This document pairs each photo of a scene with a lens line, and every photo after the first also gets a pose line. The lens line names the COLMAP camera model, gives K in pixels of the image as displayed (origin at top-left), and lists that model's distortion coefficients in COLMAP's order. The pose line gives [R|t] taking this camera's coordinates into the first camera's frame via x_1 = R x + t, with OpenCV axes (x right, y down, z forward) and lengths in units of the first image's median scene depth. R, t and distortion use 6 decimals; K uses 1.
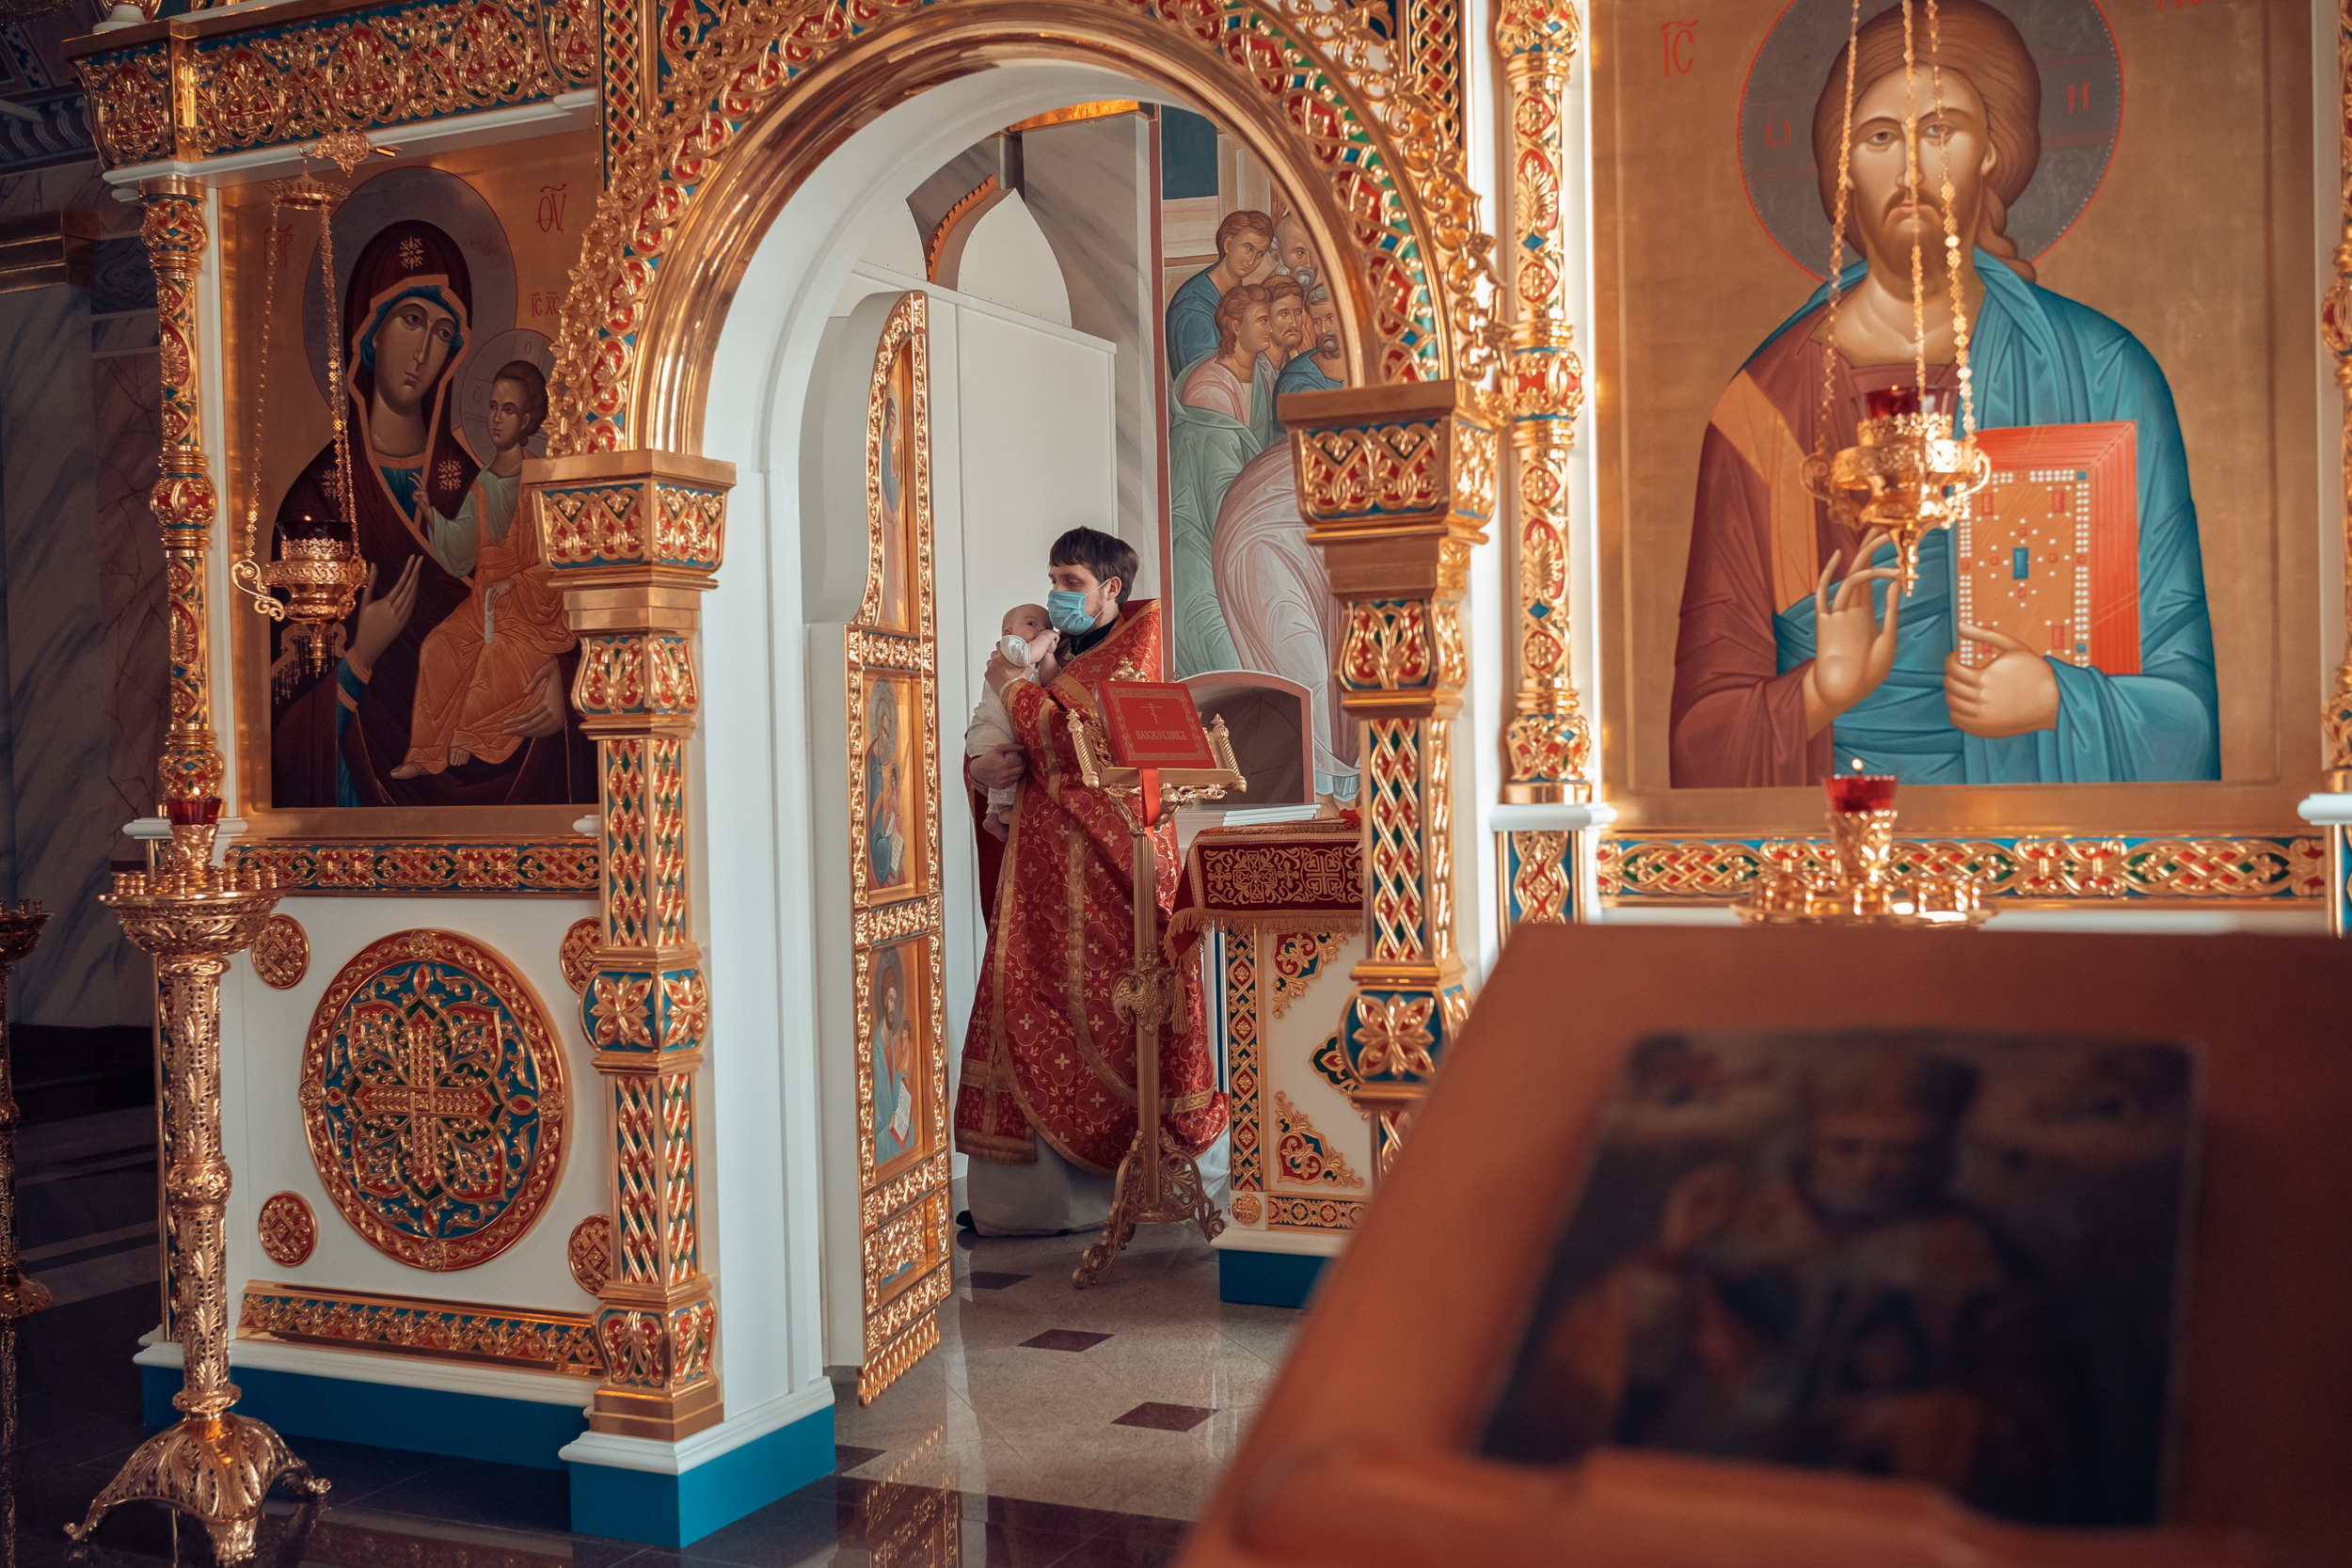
lens RADIAL K [[2437.7, 0, 1175.4], [0, 2437.7, 787.6], [0, 0, 1]] dist [-0.072087, 0.172503]
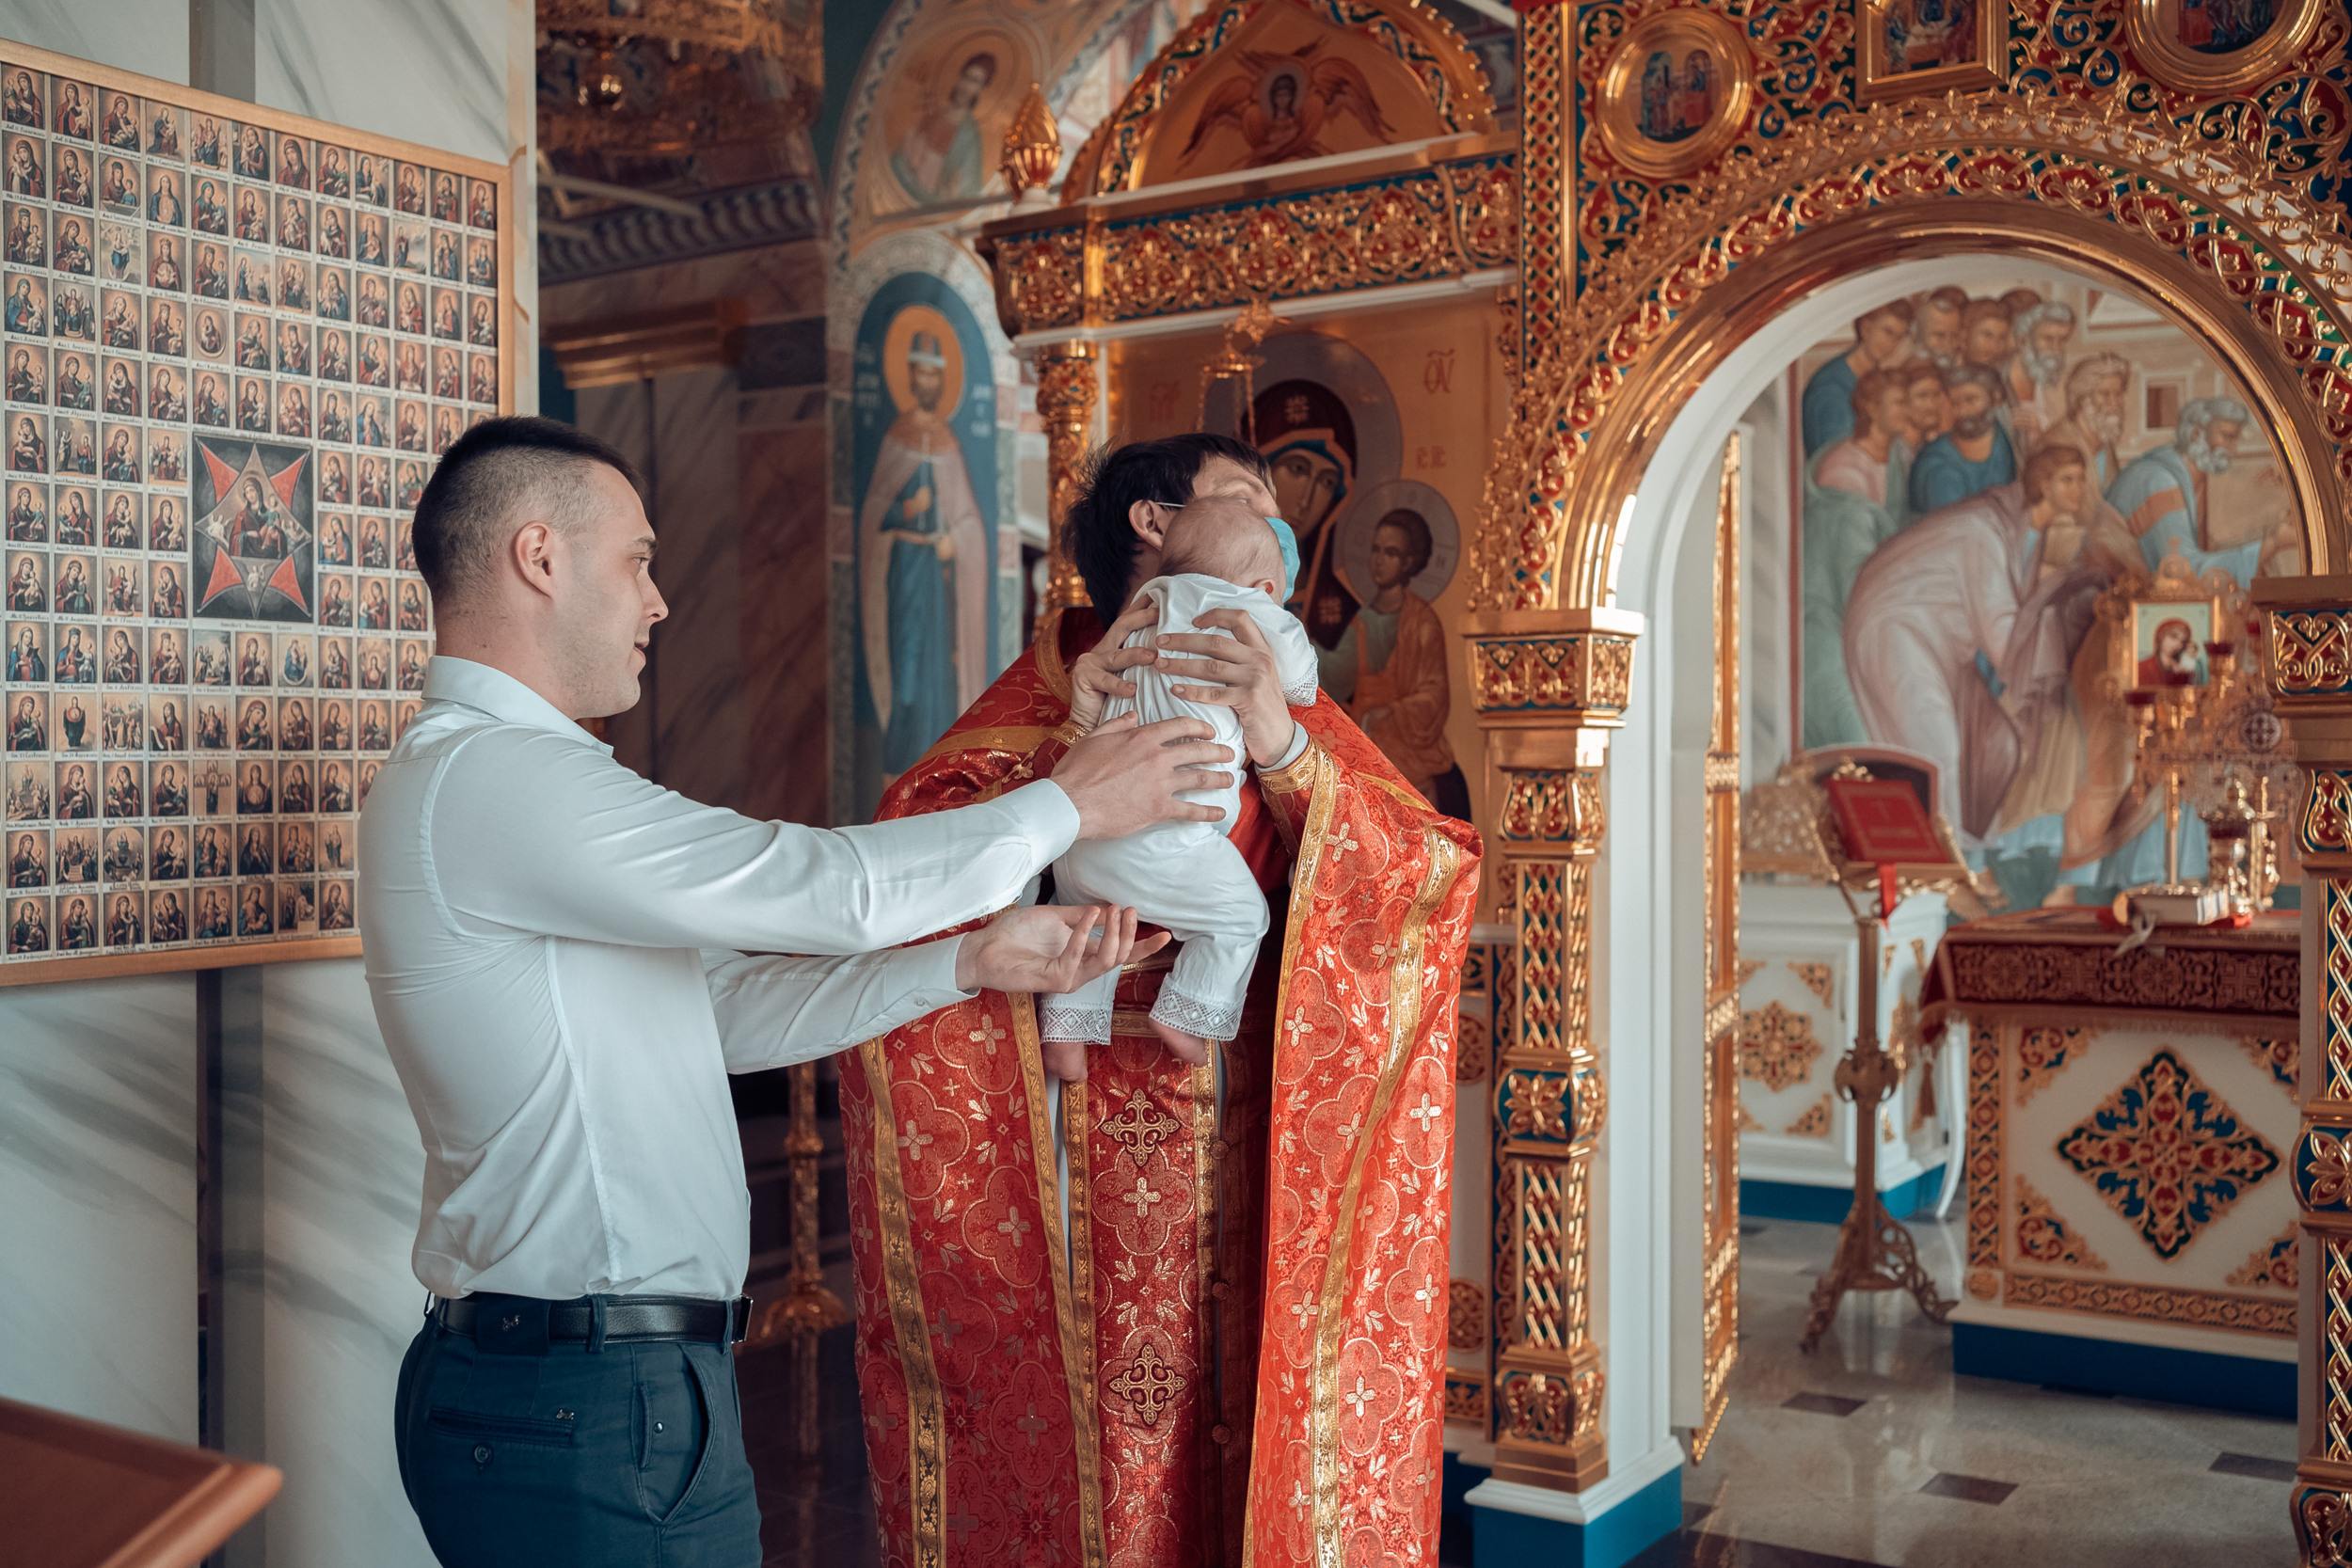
lens RADIAL K [[2404.0, 0, 1174.1], [0, 2404.0, 838.6], [0, 0, 1]] dist [0.011122, -0.020385]
pose [[0.986811, 0.017388, -0.160939, -0.213915], [-0.014634, 0.999726, 0.018284, -0.048261], [0.161213, -0.015688, 0.986795, -0.116926]]
